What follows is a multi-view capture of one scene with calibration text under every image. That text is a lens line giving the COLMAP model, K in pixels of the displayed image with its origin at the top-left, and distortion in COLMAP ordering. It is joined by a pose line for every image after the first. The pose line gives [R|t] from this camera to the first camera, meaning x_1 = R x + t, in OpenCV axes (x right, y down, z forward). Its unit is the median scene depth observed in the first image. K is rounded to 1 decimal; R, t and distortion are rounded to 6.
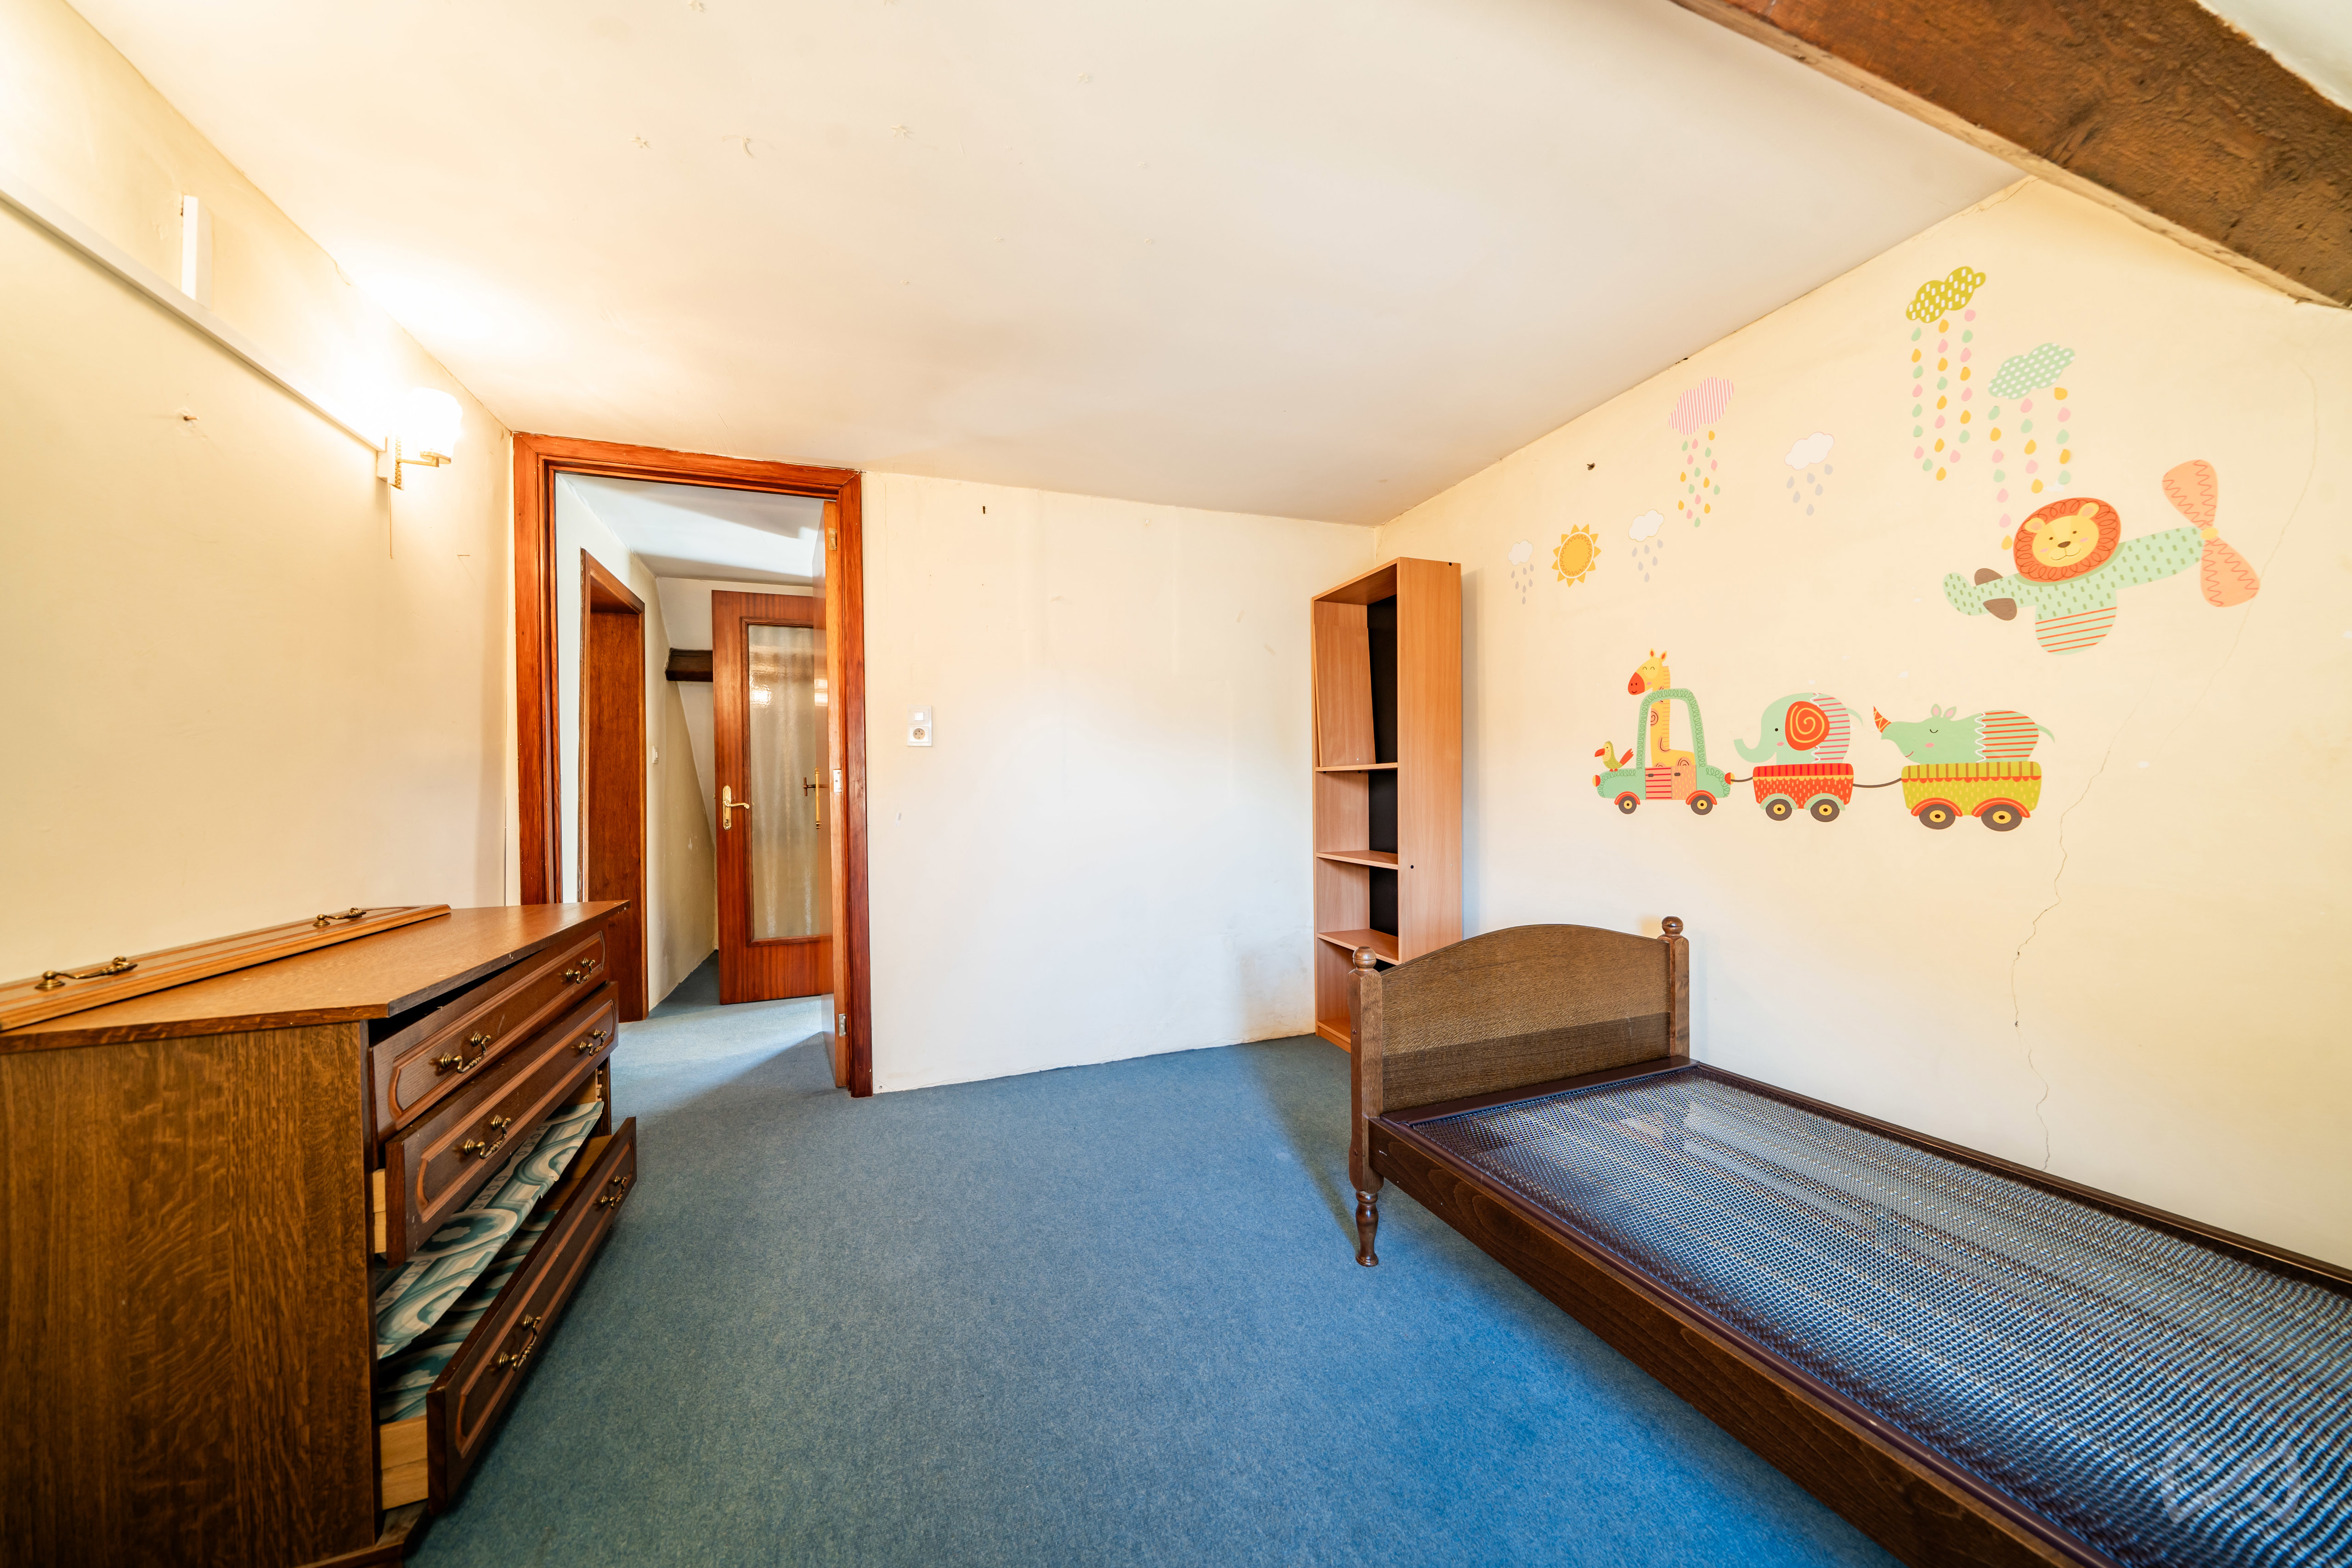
lens RADIAL K [[800.1, 0, 1196.7], [0, 800.1, 791.4], [0, 0, 1]] dist [-0.006911, -0.000088]
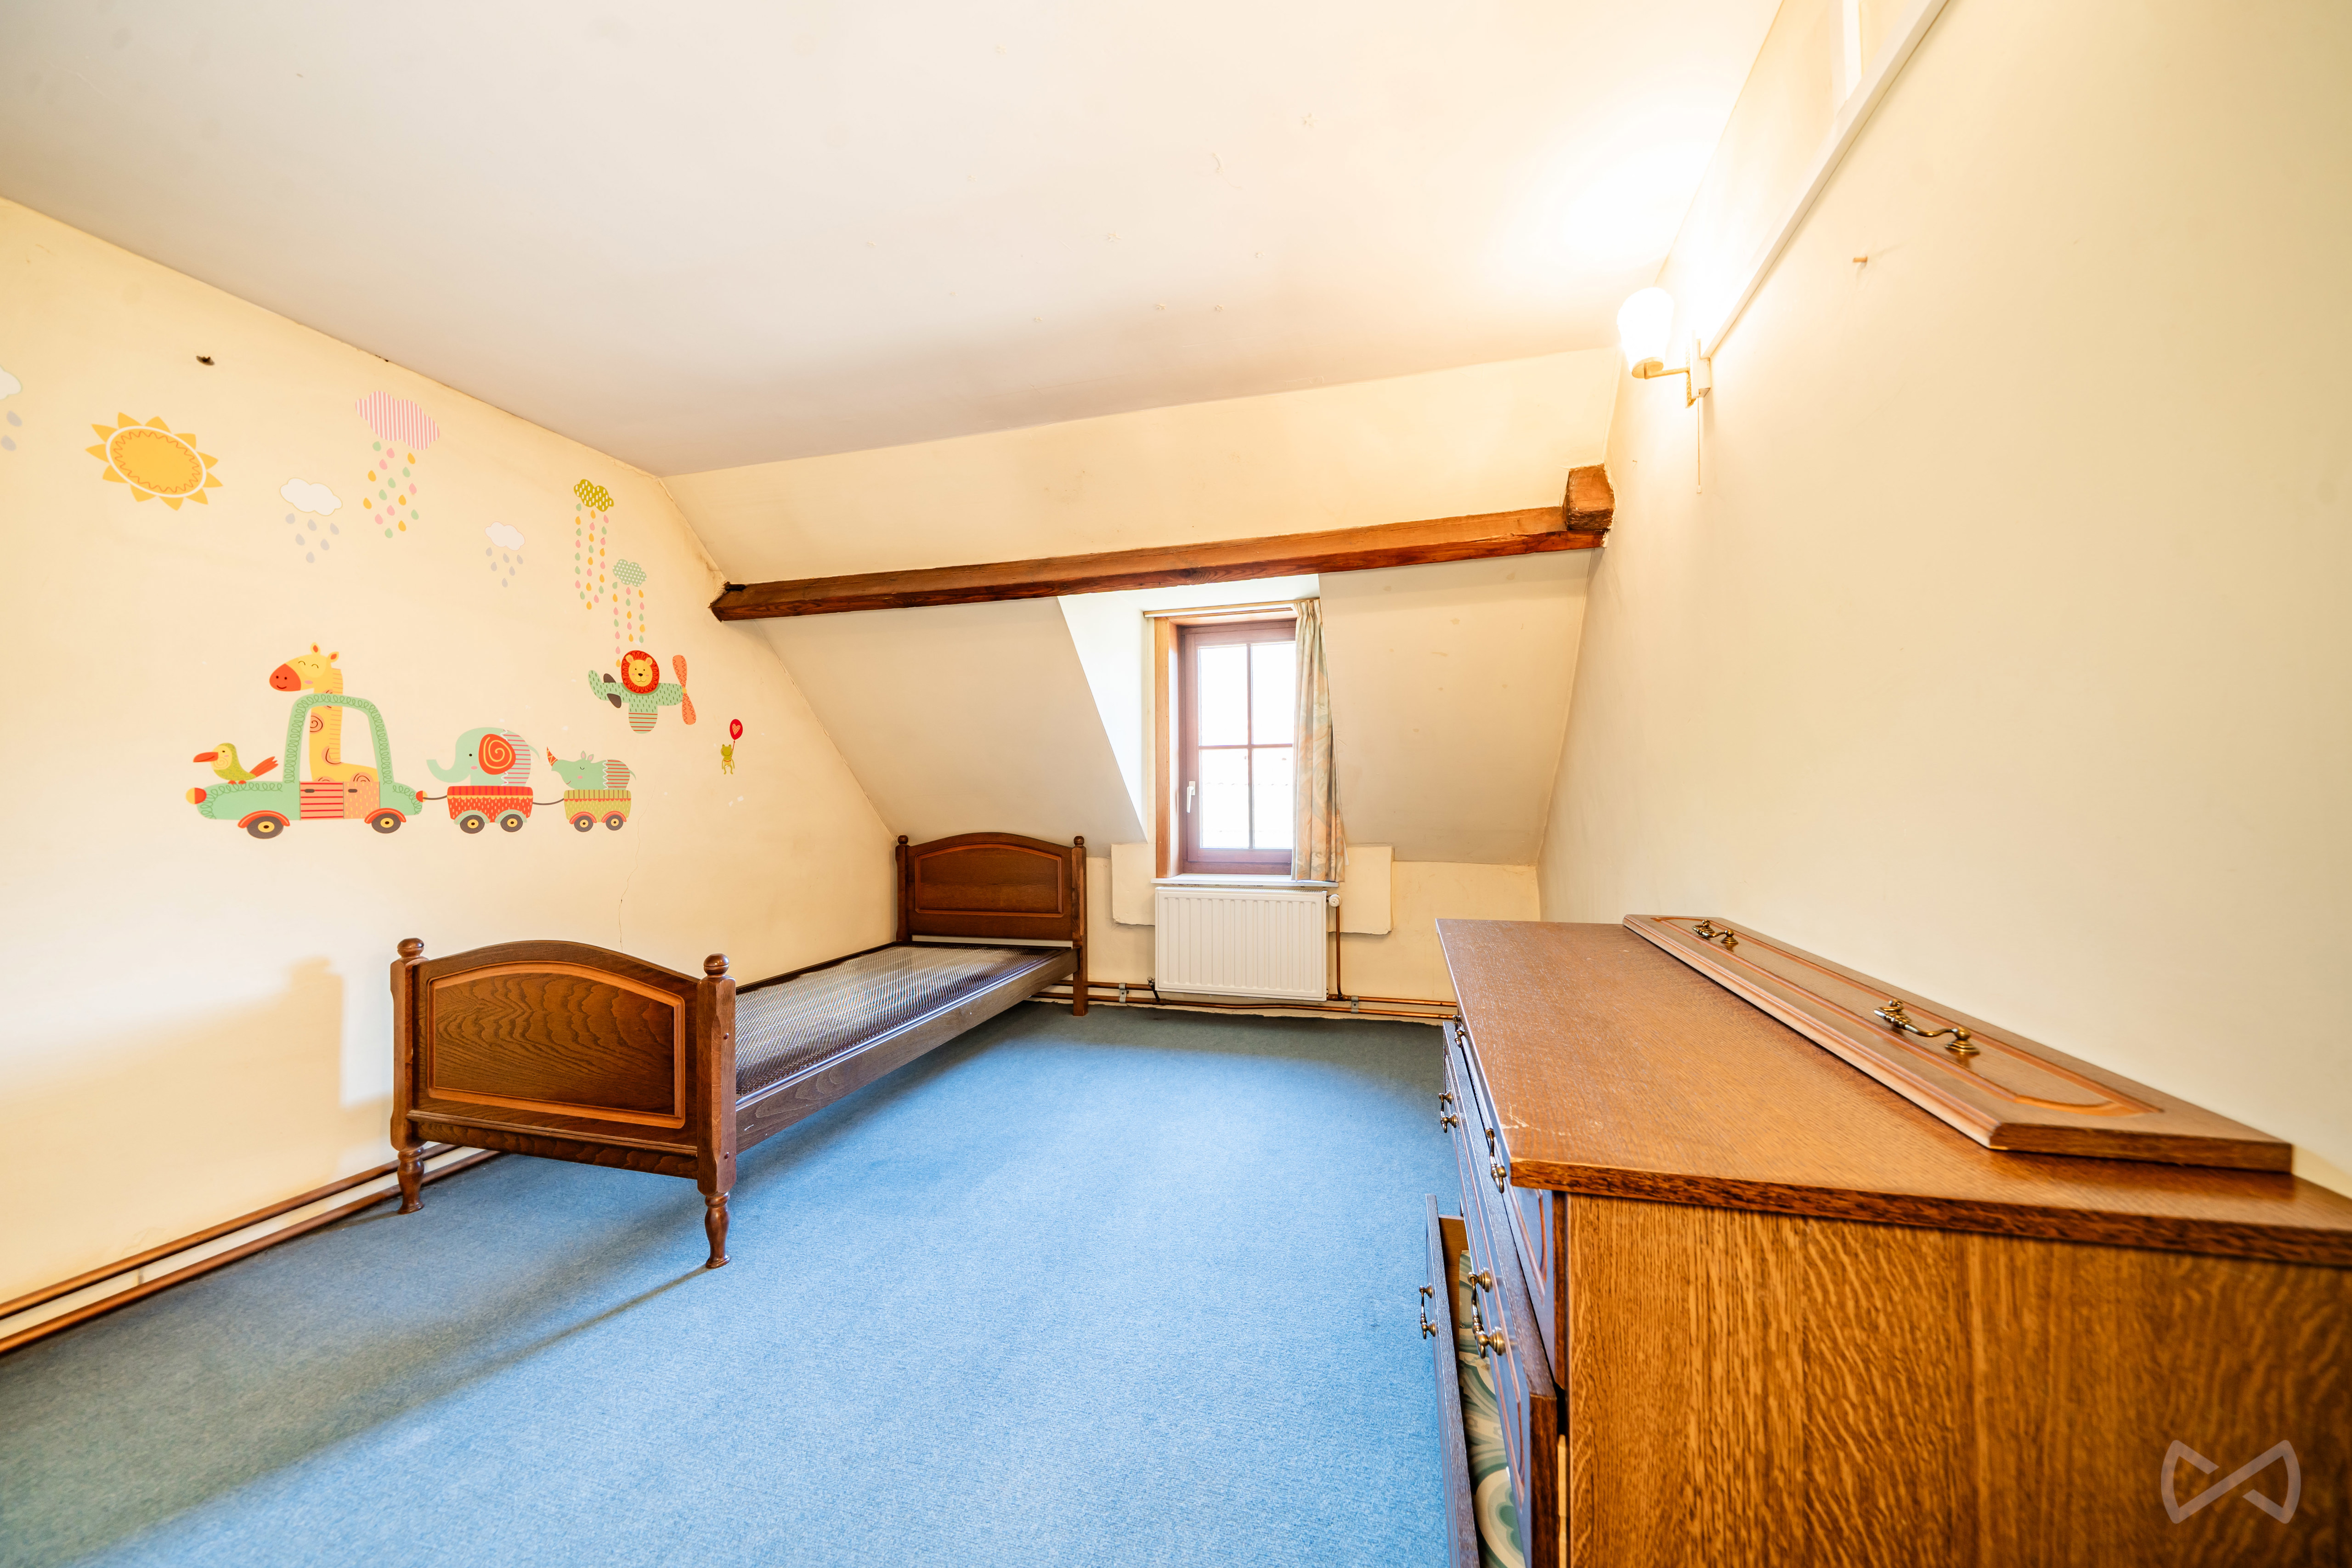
lens RADIAL K [[800.1, 0, 1196.7], [0, 800.1, 791.4], [0, 0, 1]] dist [-0.006911, -0.000088]
pose [[-0.805139, 0.024908, 0.592563, -0.803594], [0.019281, 0.999689, -0.015823, 0.013925], [-0.592772, -0.001314, -0.805369, 1.308102]]
